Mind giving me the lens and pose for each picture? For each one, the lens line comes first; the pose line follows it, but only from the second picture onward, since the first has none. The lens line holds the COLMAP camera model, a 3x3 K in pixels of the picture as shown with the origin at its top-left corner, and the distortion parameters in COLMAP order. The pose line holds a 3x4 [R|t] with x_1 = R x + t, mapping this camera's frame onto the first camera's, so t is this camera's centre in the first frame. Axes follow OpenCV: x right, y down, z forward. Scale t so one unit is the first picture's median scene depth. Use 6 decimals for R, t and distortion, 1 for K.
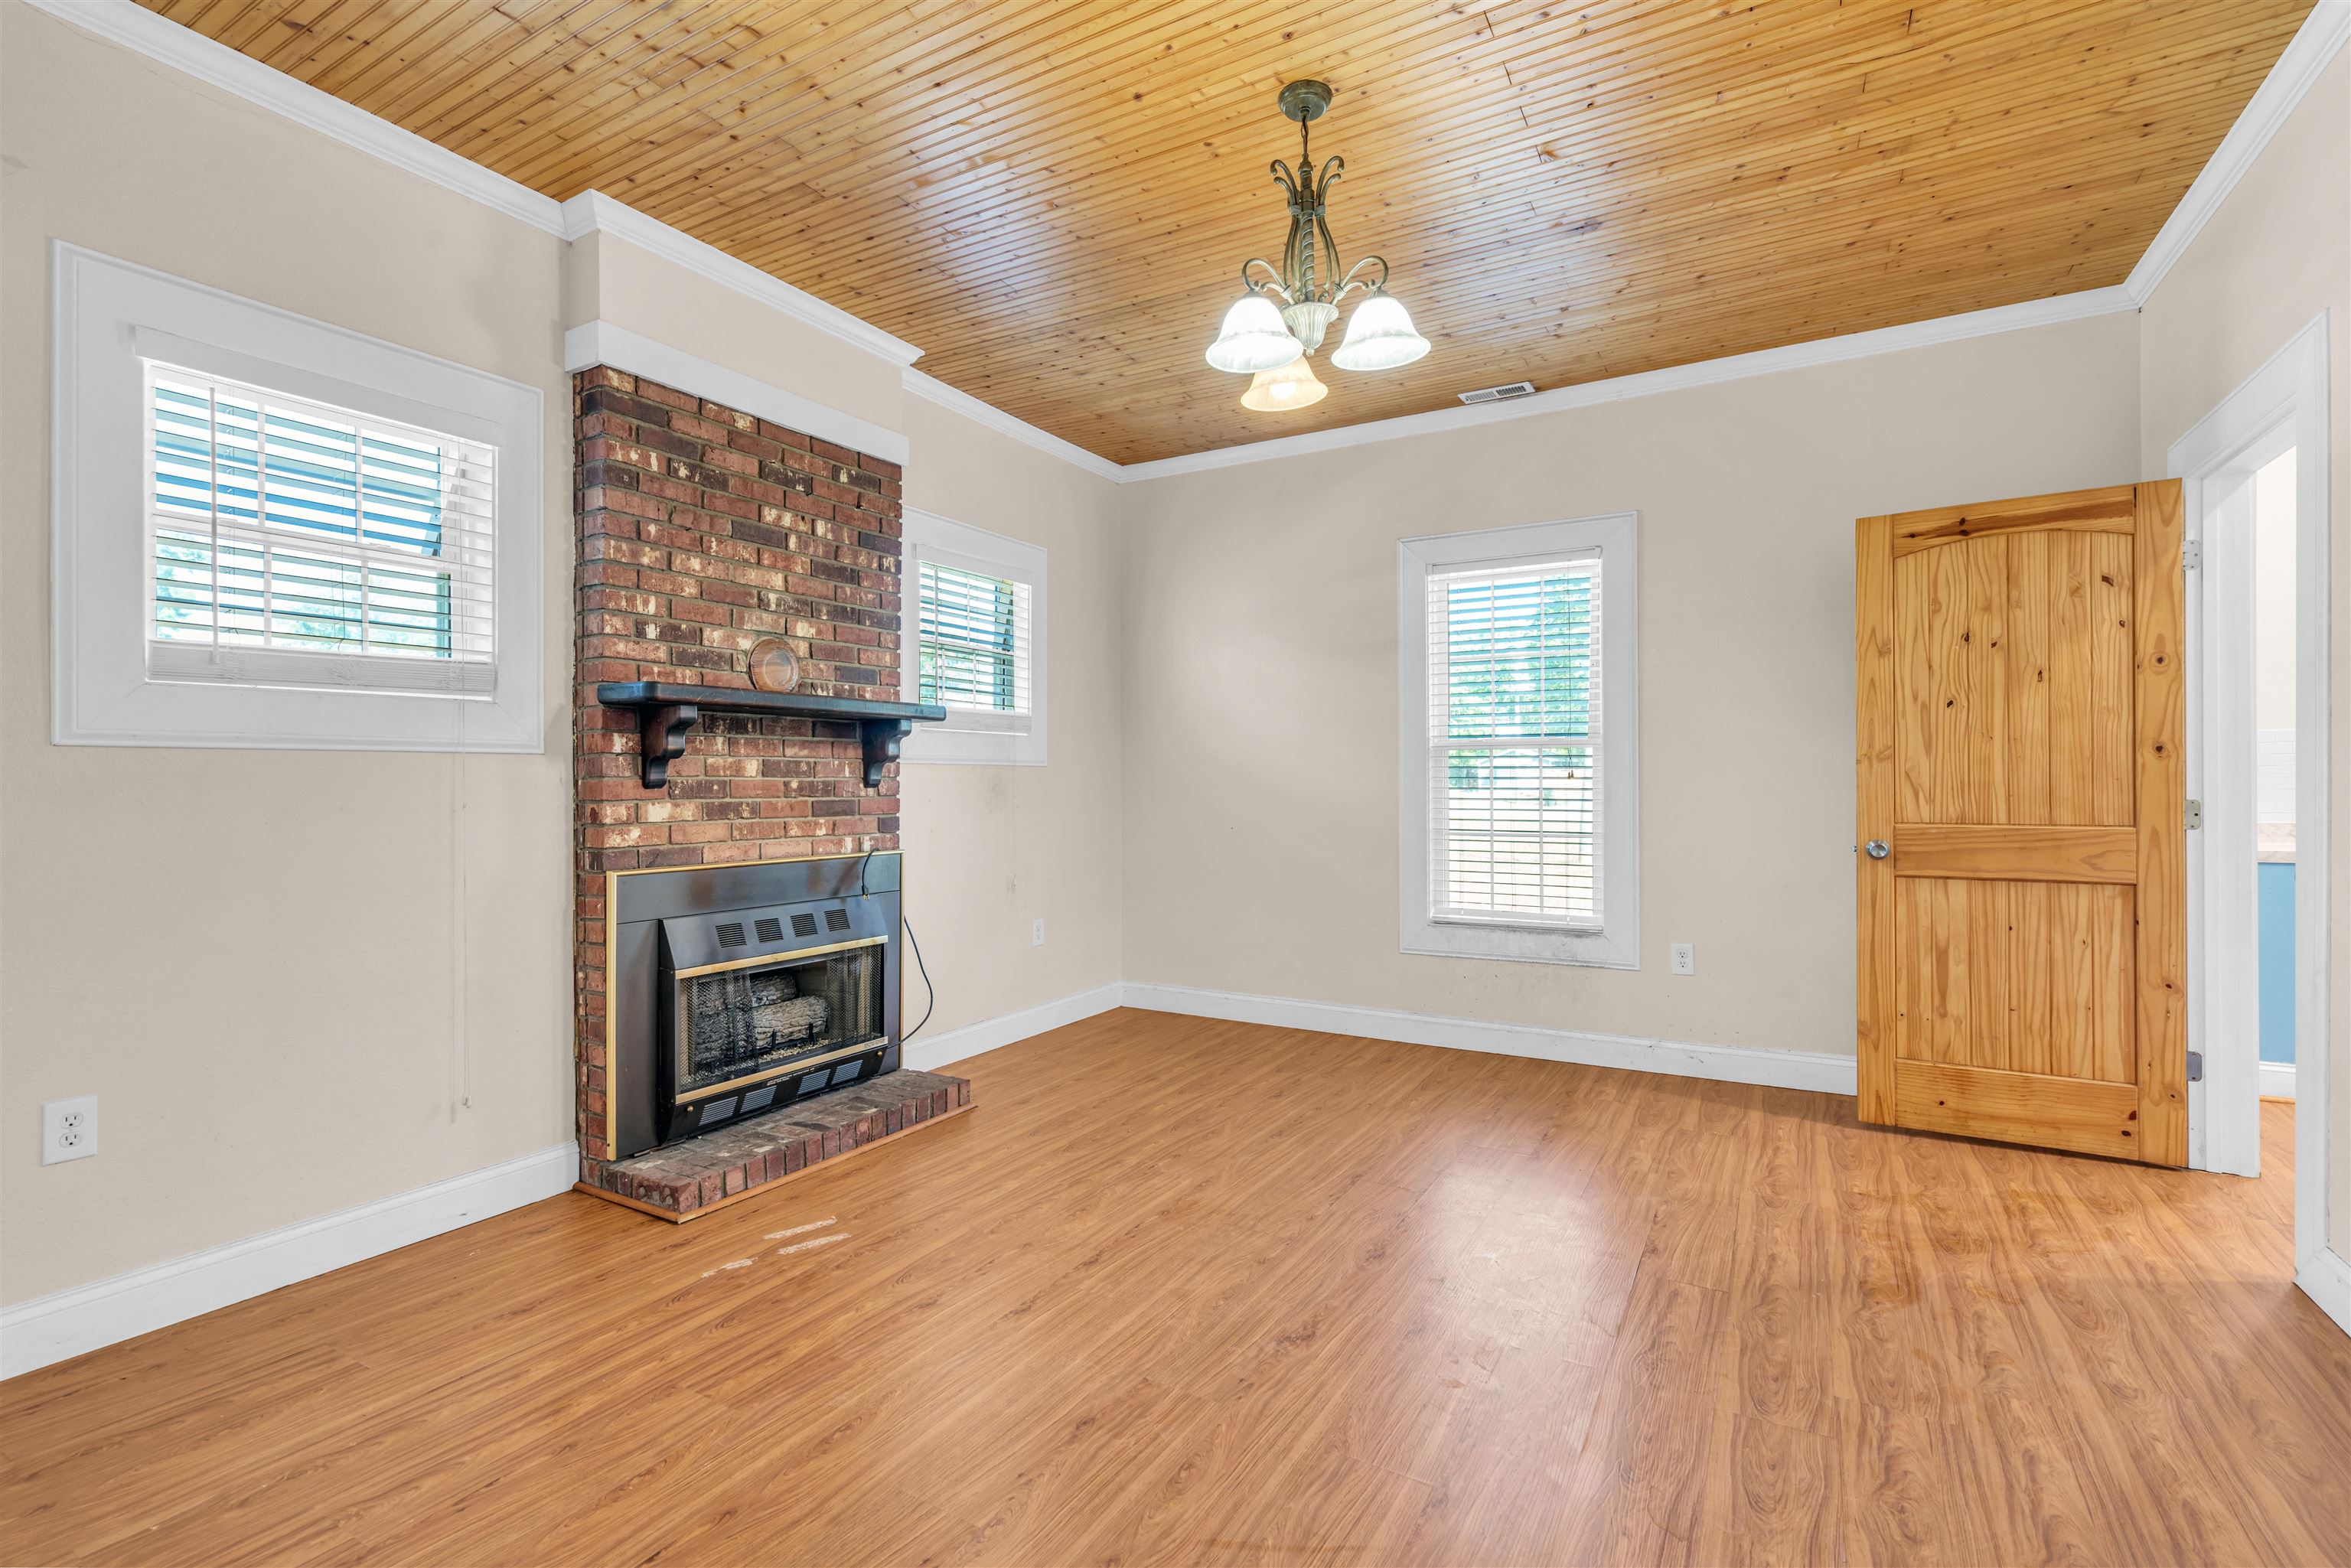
lens RADIAL K [[1075.2, 0, 1133.6], [0, 1075.2, 789.4], [0, 0, 1]] dist [-0.009381, 0.003708]
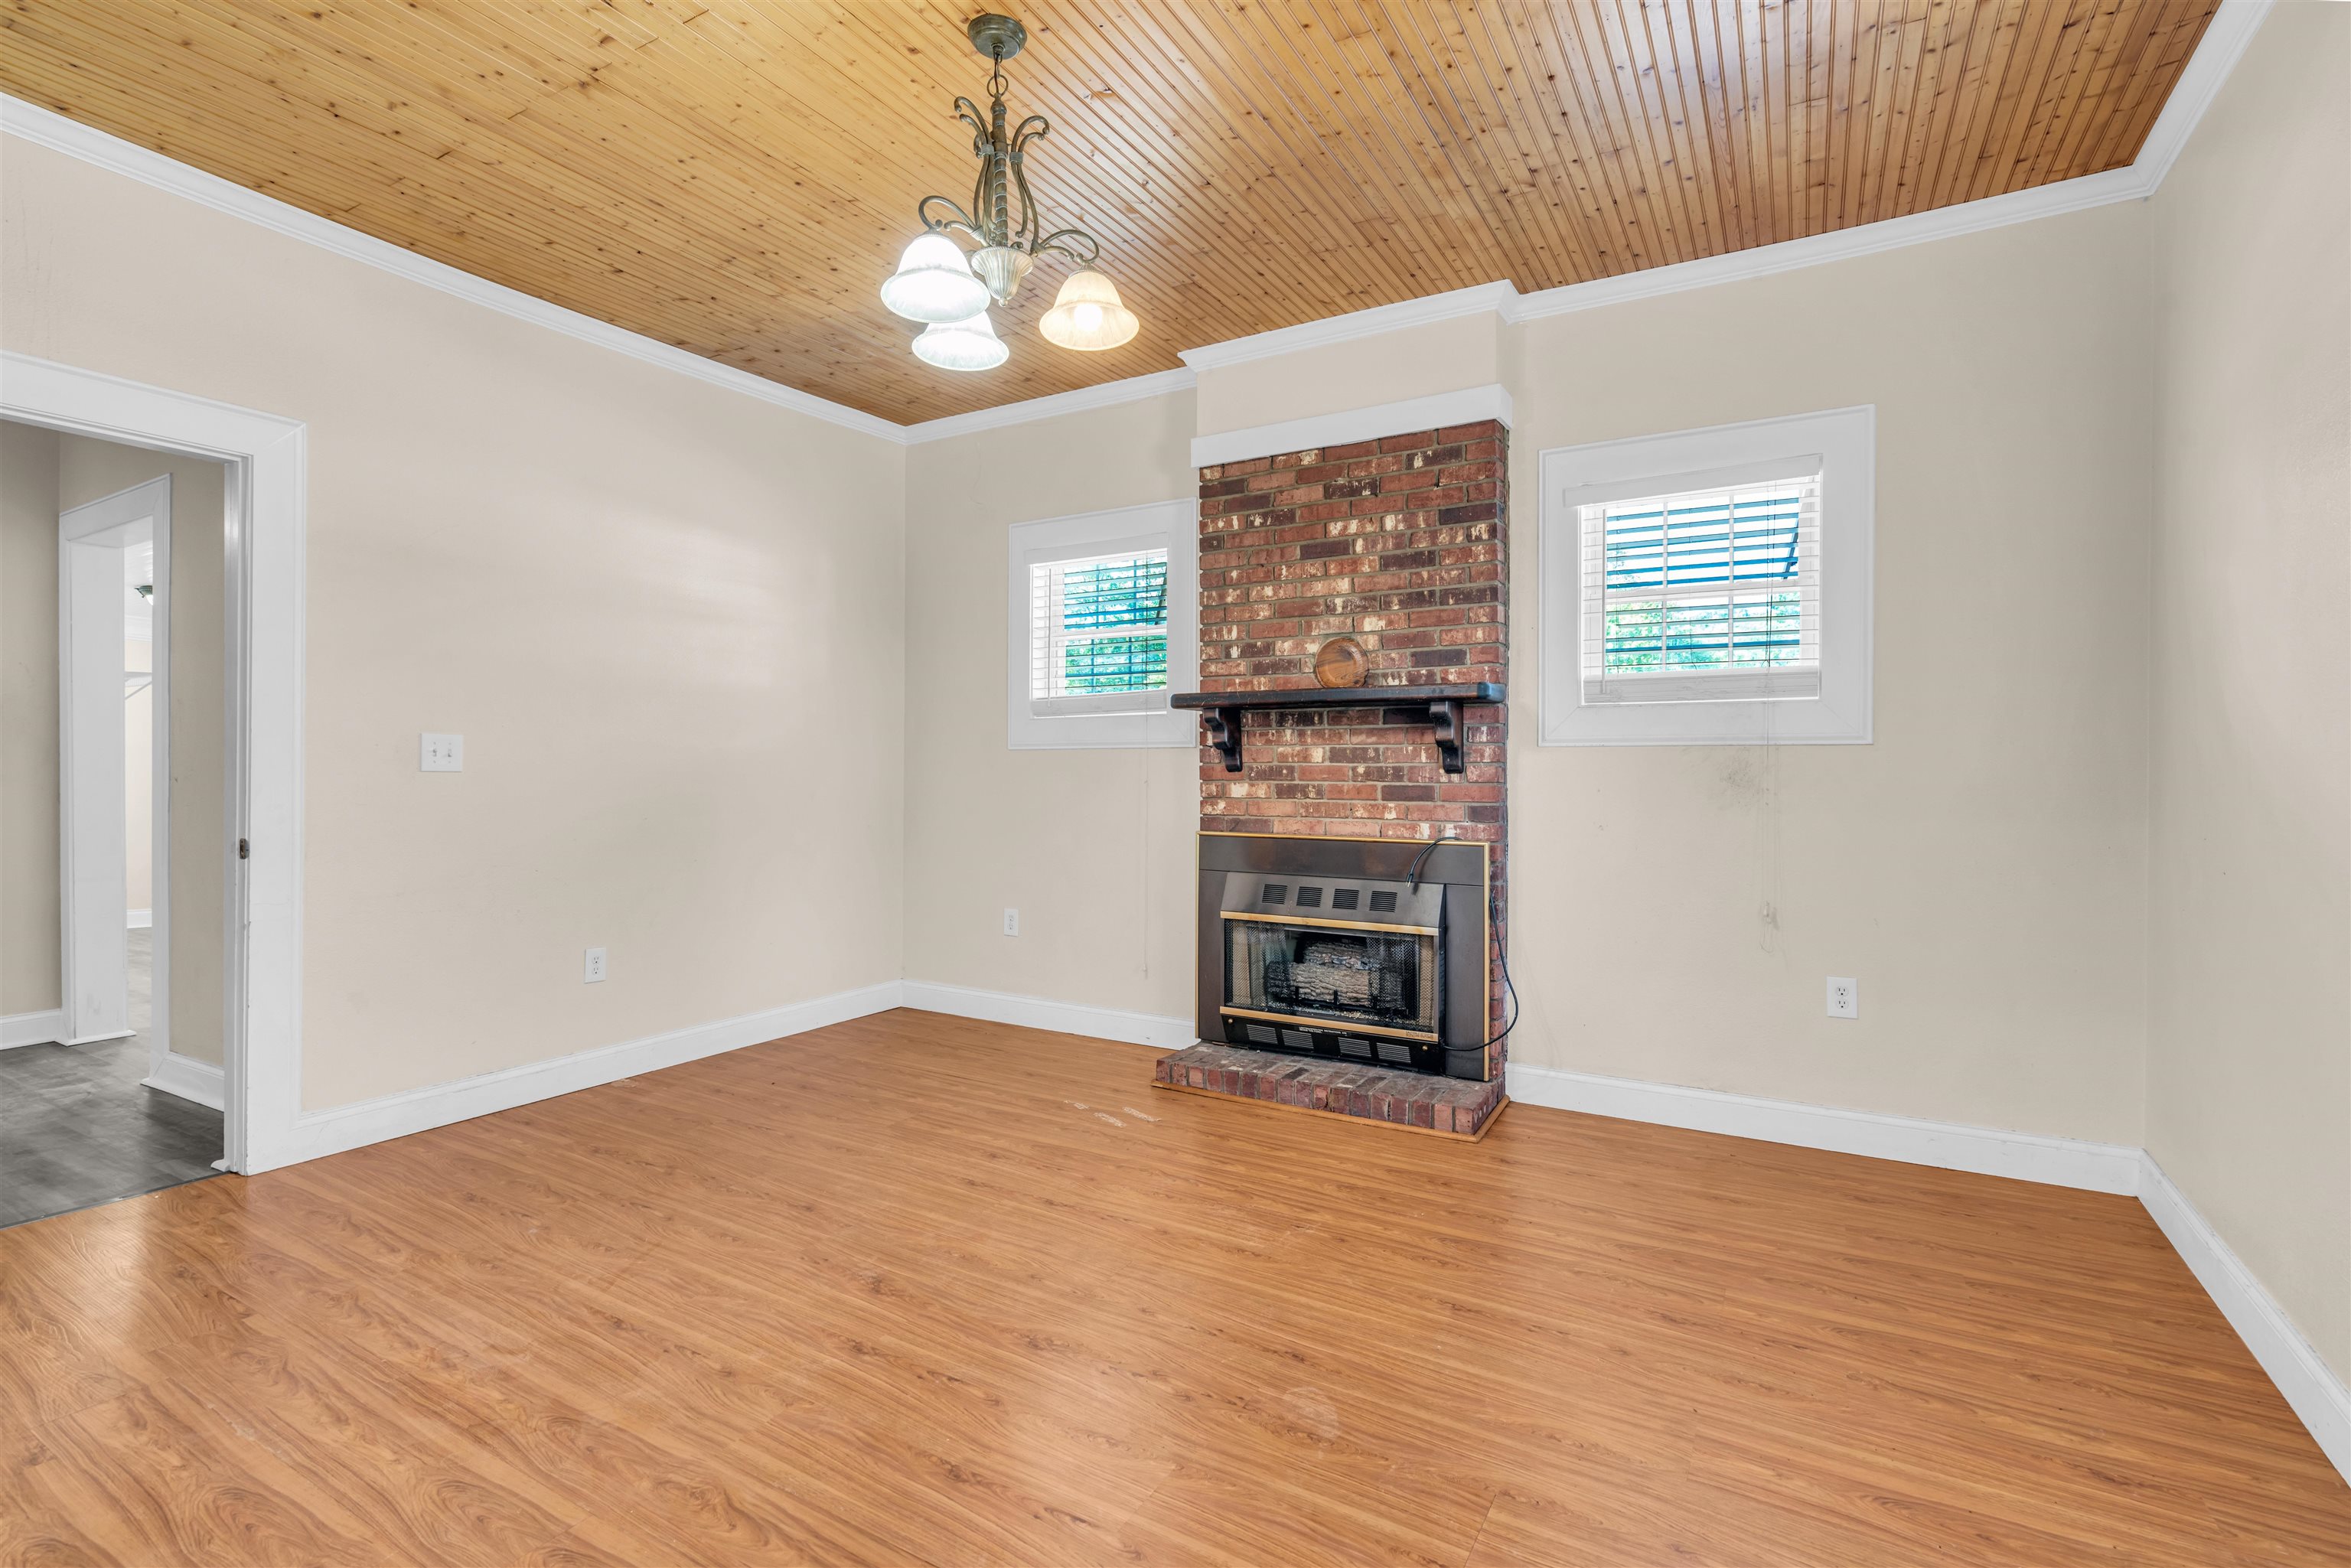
lens RADIAL K [[1075.2, 0, 1187.4], [0, 1075.2, 782.0], [0, 0, 1]] dist [-0.009381, 0.003708]
pose [[0.020598, 0.012717, -0.999707, 0.802132], [-0.011121, 0.999860, 0.012490, -0.003830], [0.999726, 0.010860, 0.020737, 0.846240]]
